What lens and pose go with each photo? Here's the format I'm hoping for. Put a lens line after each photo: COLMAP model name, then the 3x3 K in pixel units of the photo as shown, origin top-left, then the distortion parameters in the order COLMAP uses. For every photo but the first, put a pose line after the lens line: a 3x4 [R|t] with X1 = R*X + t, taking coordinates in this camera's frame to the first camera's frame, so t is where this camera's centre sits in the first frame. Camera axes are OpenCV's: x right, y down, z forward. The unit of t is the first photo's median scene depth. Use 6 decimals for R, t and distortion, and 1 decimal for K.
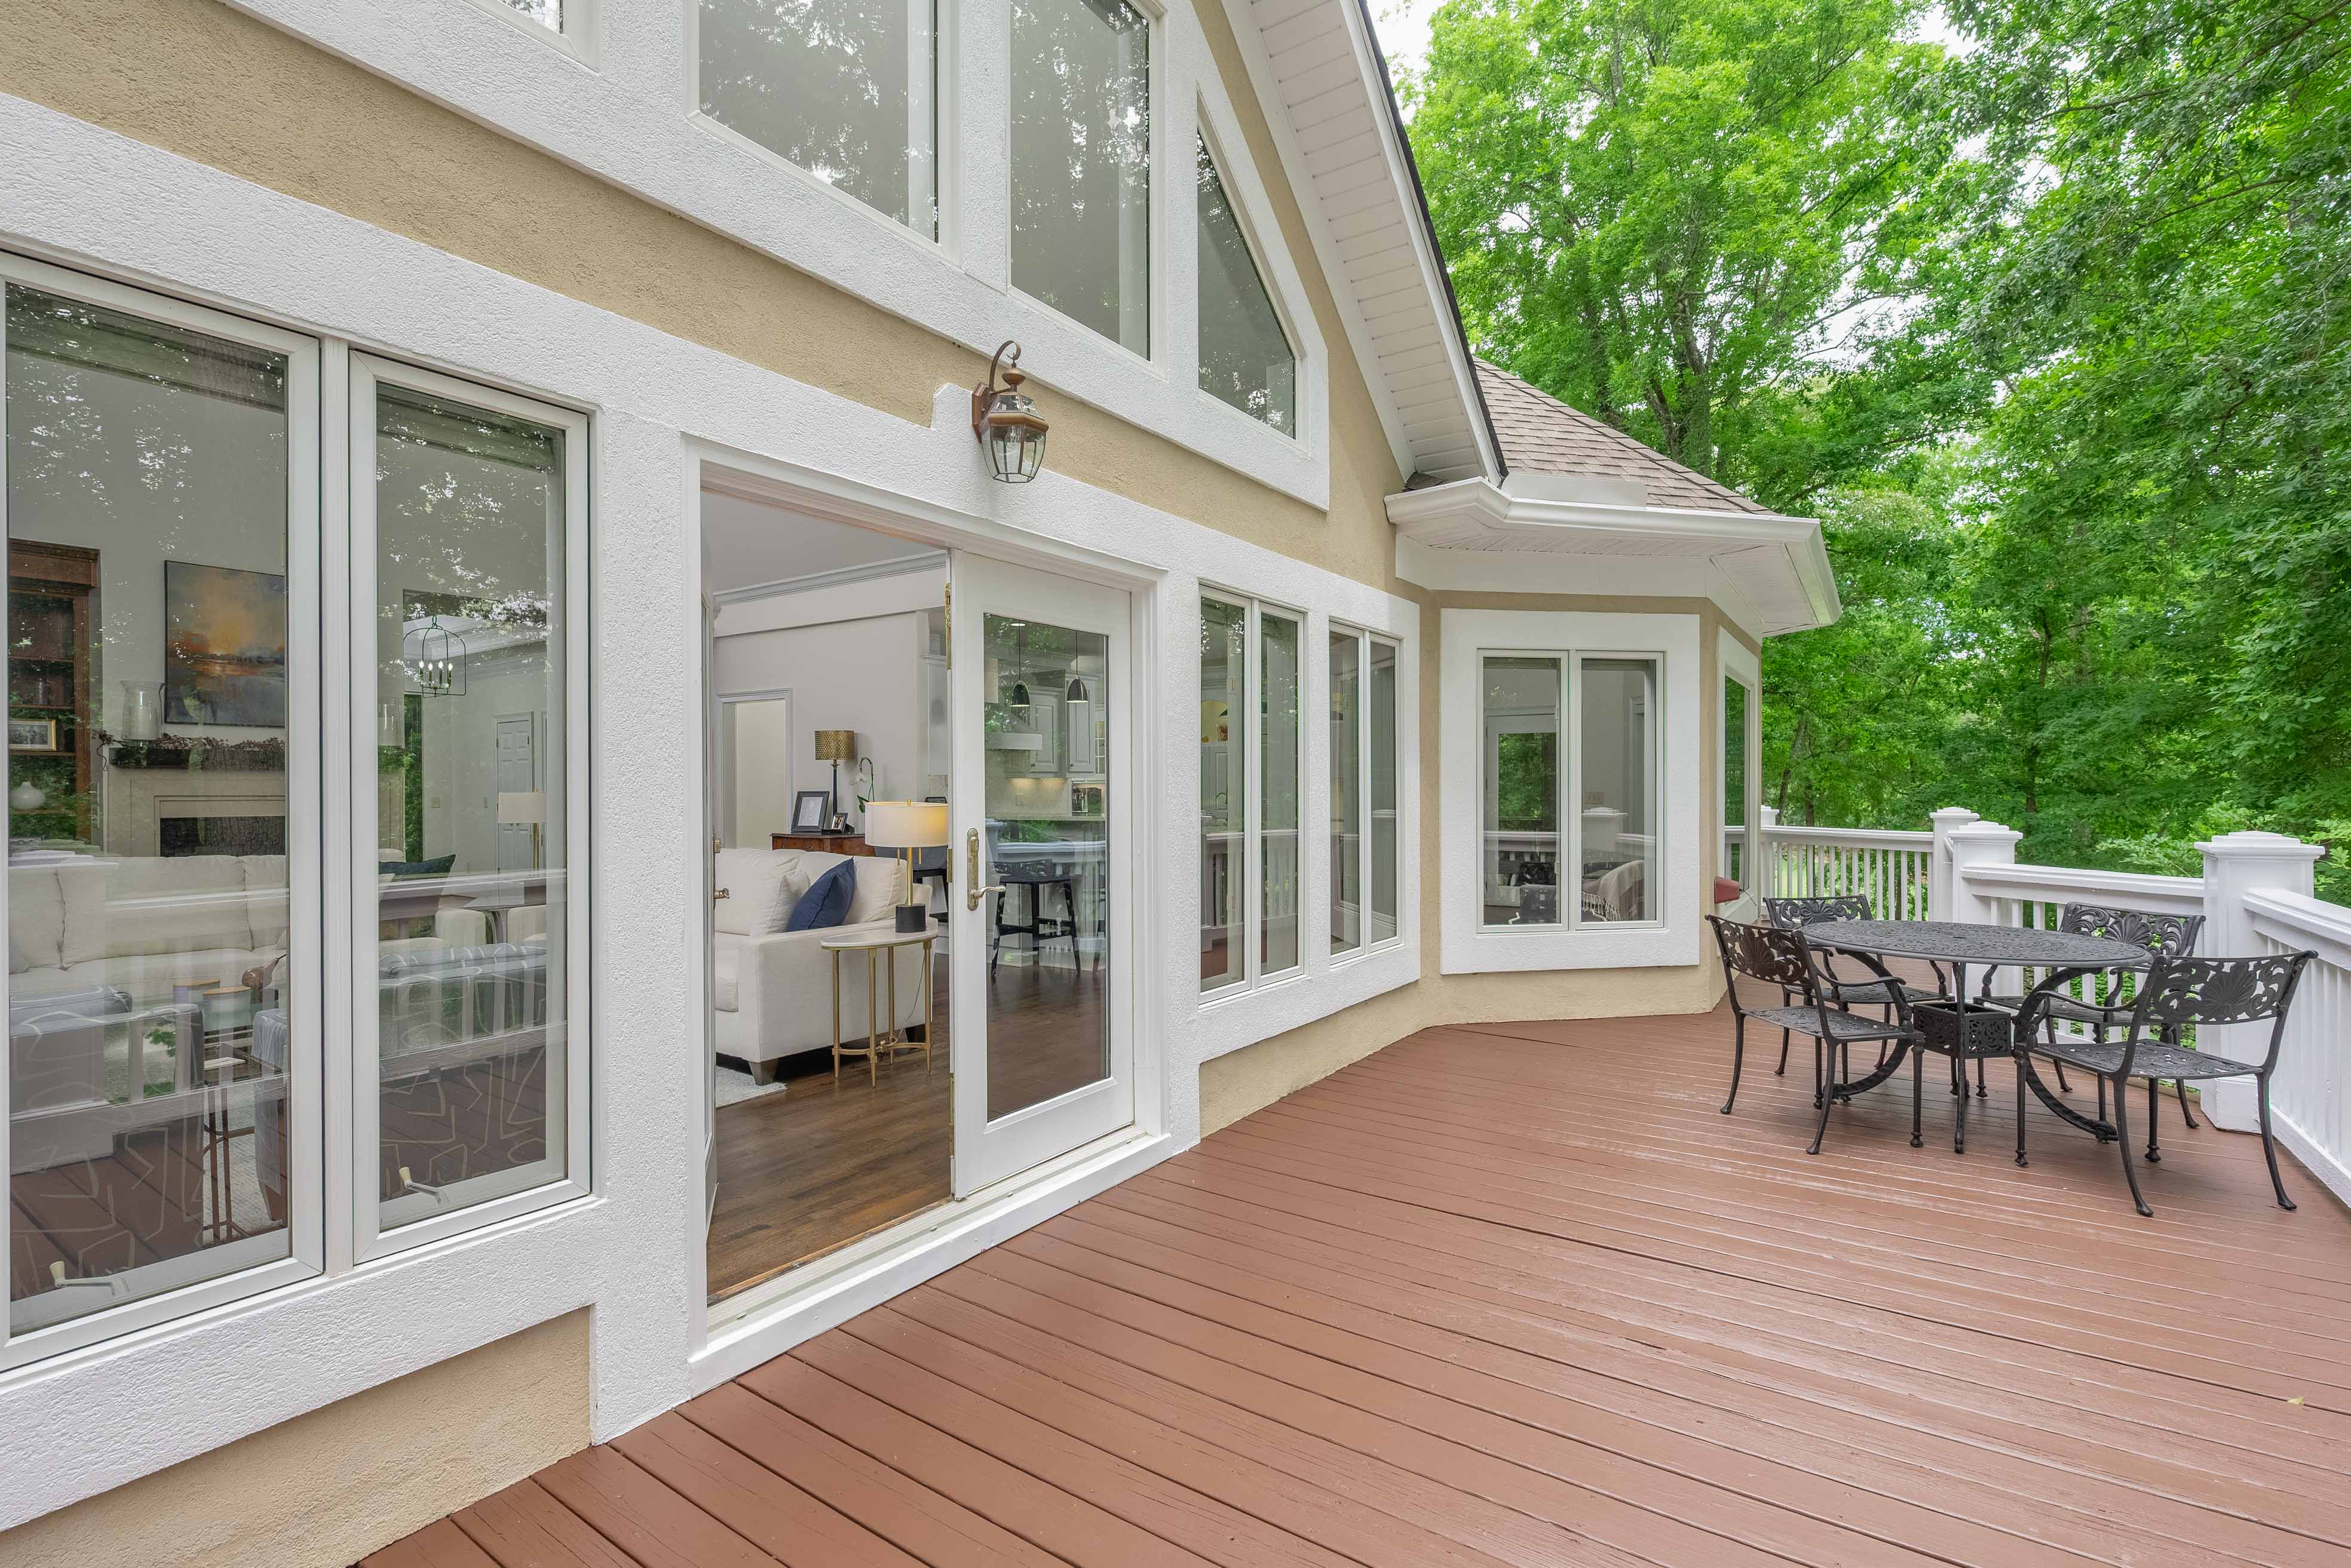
lens RADIAL K [[1045.7, 0, 1175.5], [0, 1045.7, 784.0], [0, 0, 1]] dist [-0.000194, 0.000091]
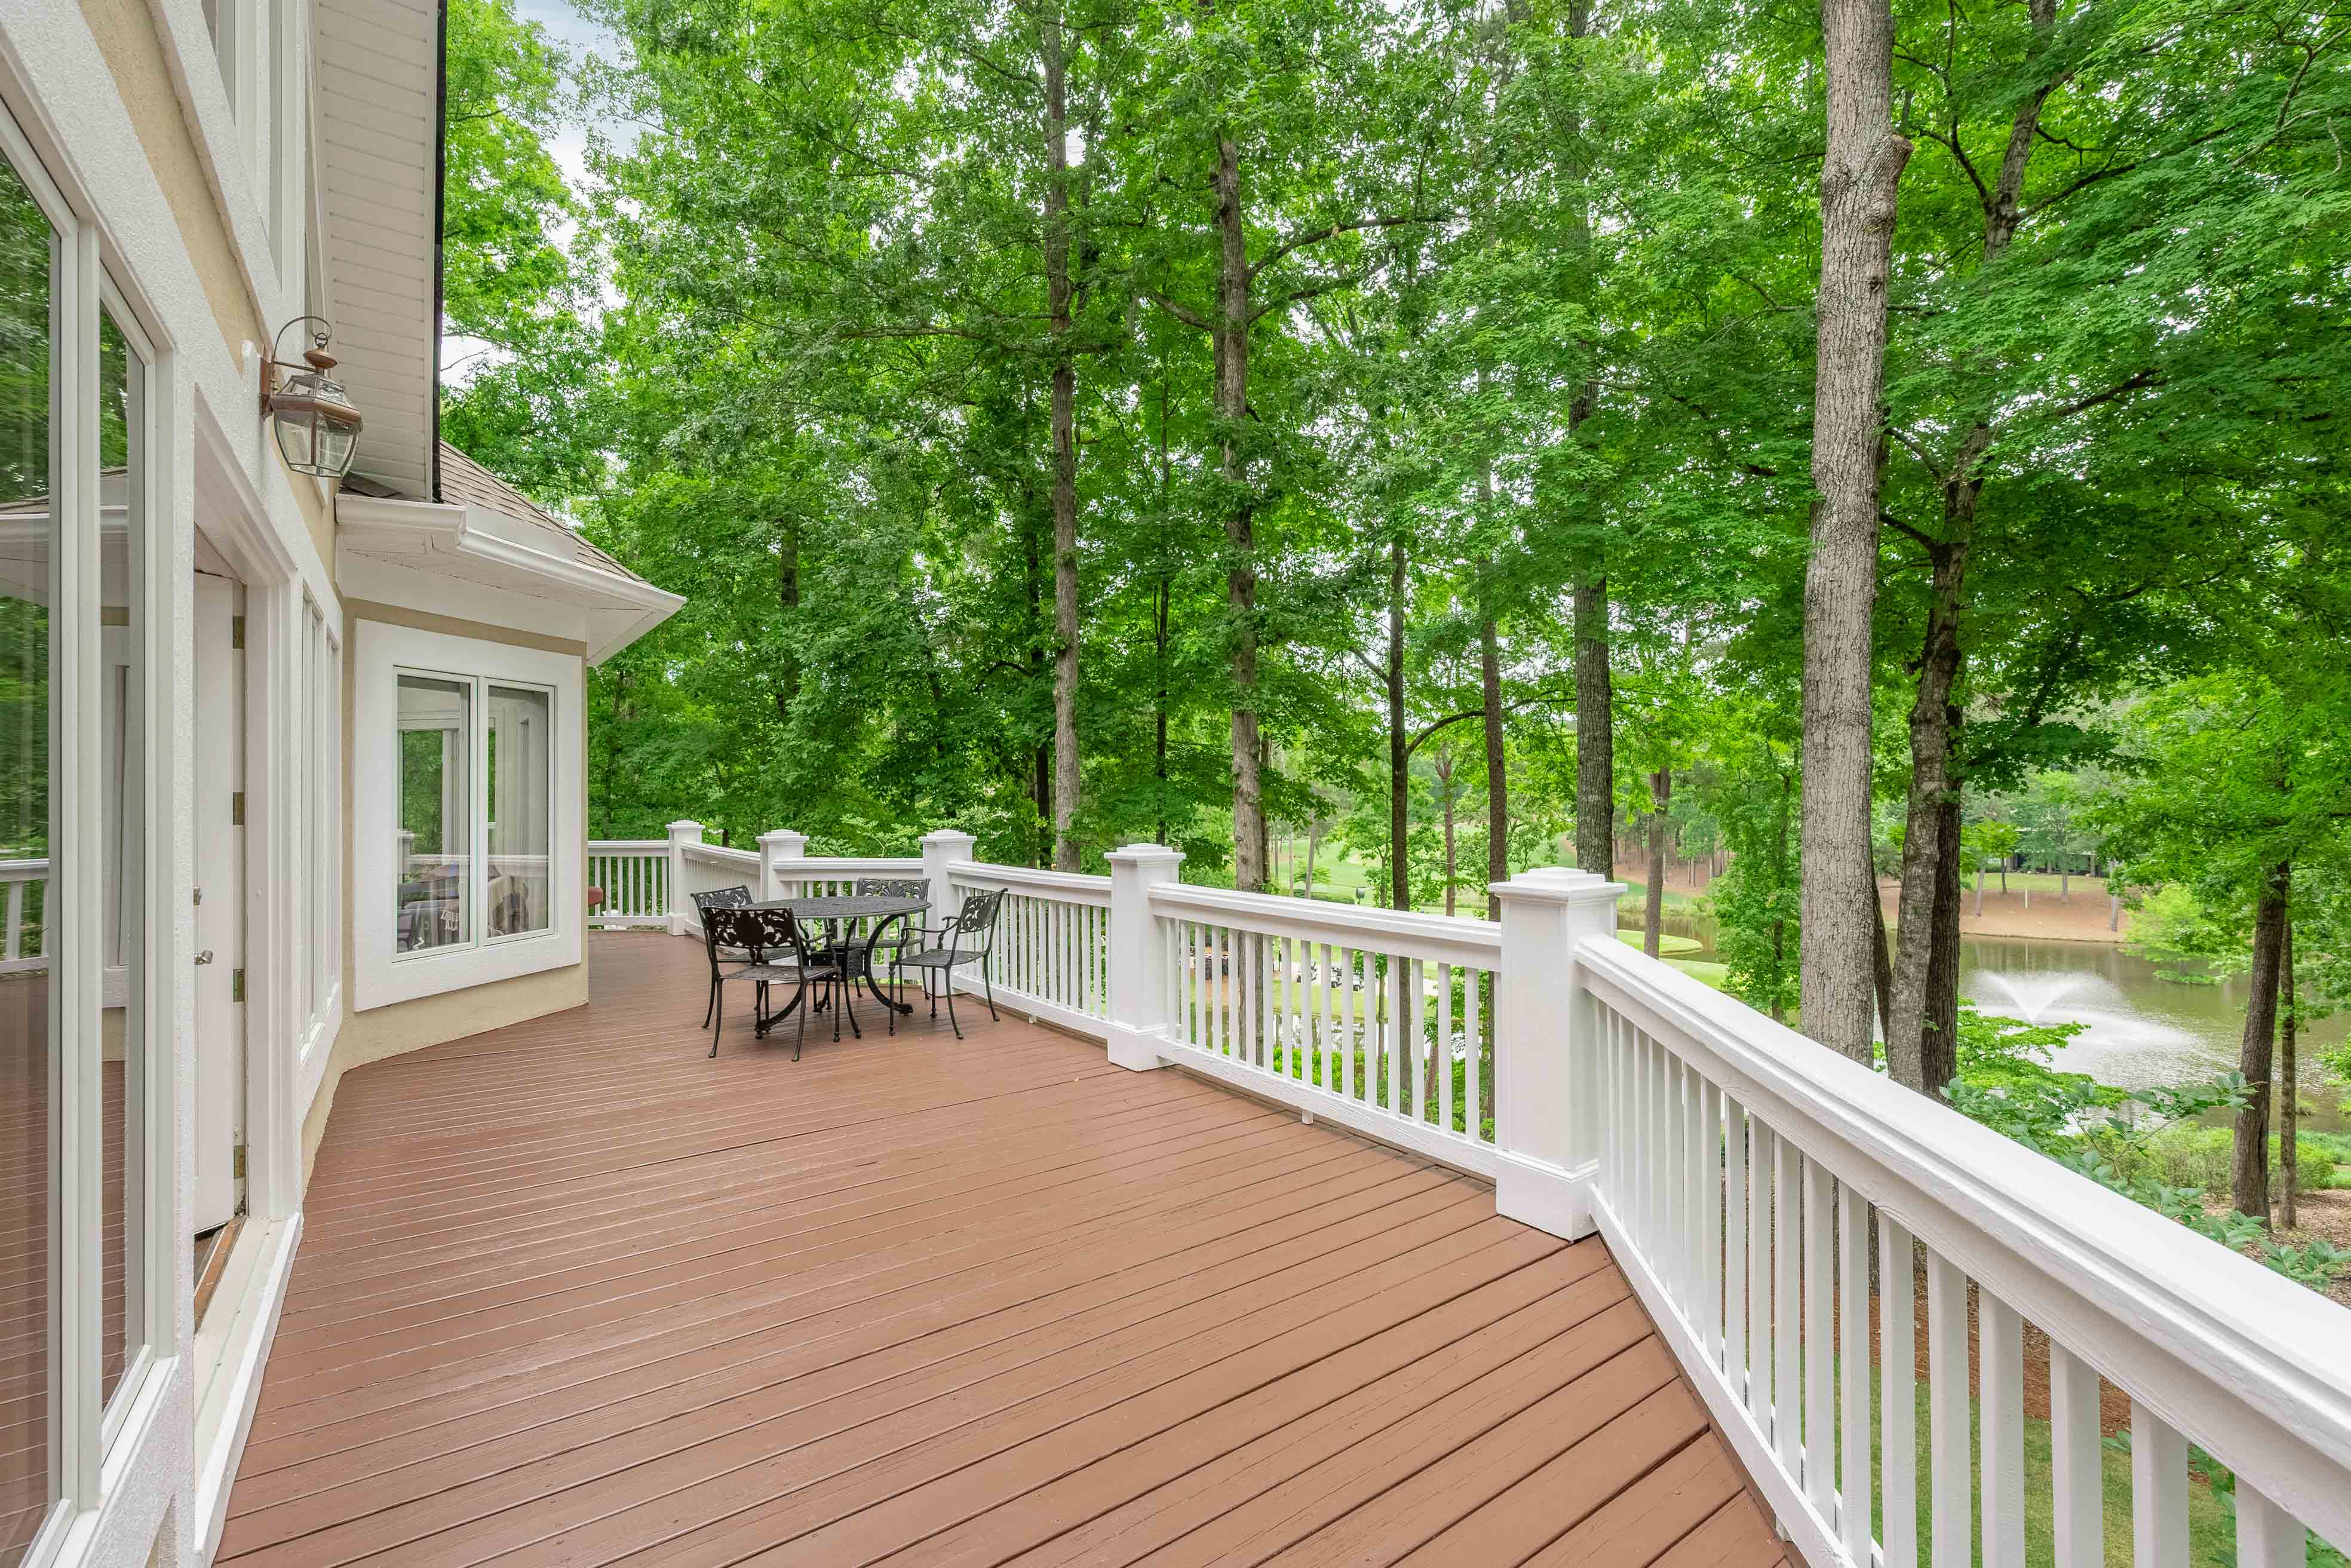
lens RADIAL K [[1045.8, 0, 1175.5], [0, 1045.8, 784.0], [0, 0, 1]] dist [-0.000194, 0.000091]
pose [[0.331542, 0.012863, 0.943353, -0.375580], [0.000758, 0.999903, -0.013900, -0.006406], [-0.943440, 0.005323, 0.331500, 0.004160]]
